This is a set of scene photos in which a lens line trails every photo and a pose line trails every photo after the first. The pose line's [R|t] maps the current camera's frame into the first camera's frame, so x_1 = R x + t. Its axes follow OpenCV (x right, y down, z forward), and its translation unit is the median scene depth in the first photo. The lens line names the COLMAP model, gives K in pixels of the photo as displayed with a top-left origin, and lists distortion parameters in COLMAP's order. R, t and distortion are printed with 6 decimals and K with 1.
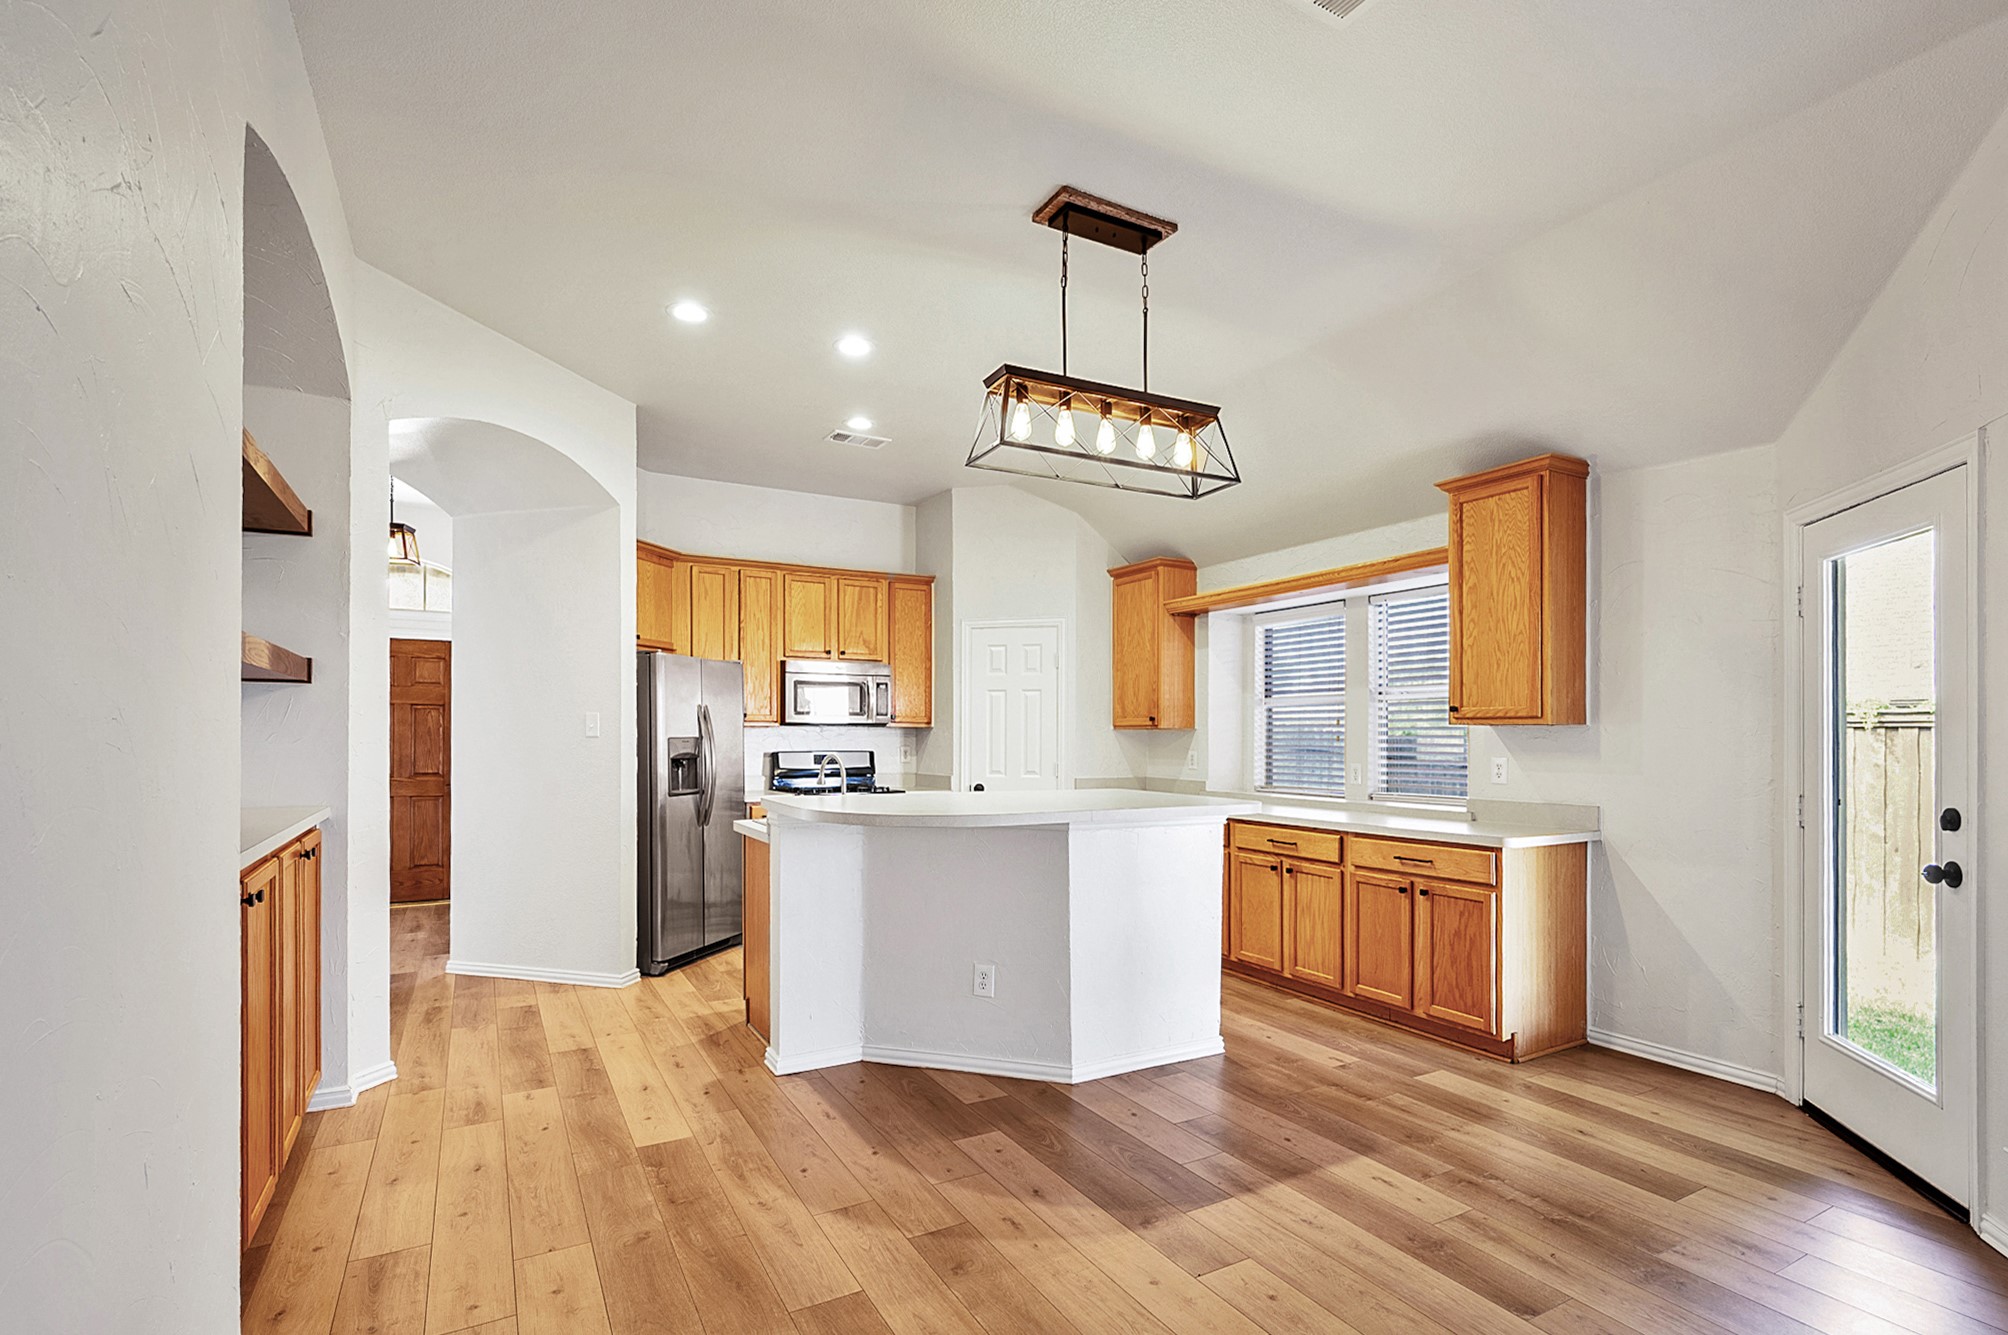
lens RADIAL K [[930.2, 0, 997.4], [0, 930.2, 725.9], [0, 0, 1]] dist [0.000772, -0.000106]
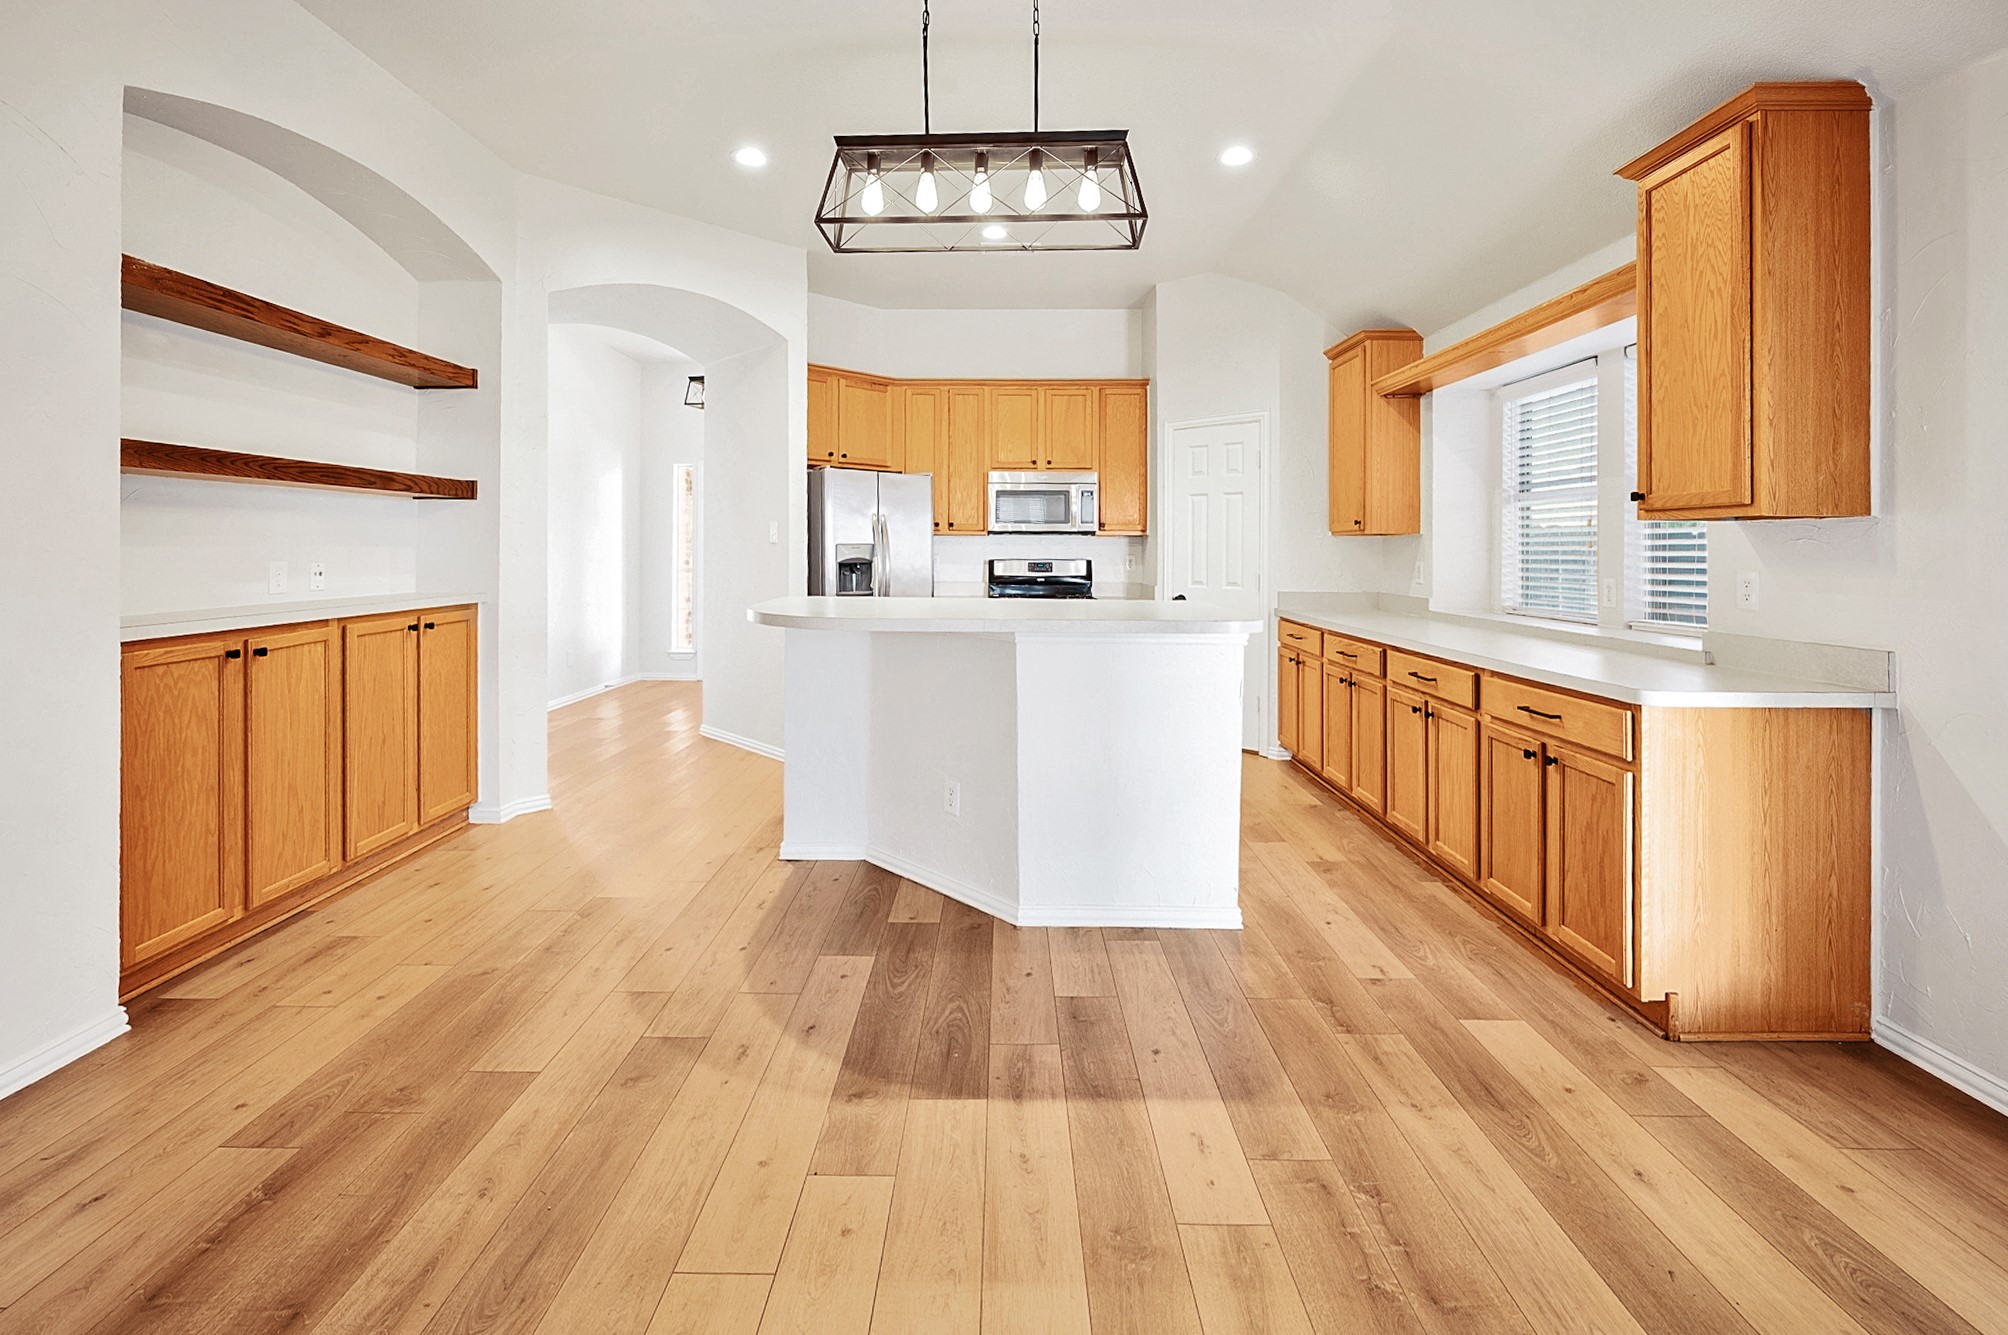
lens RADIAL K [[880.8, 0, 996.3], [0, 880.8, 544.3], [0, 0, 1]] dist [-0.002099, -0.000276]
pose [[0.869743, -0.001851, -0.493502, 0.401177], [0.003510, 0.999991, 0.002436, 0.013249], [0.493493, -0.003851, 0.869741, 0.212594]]
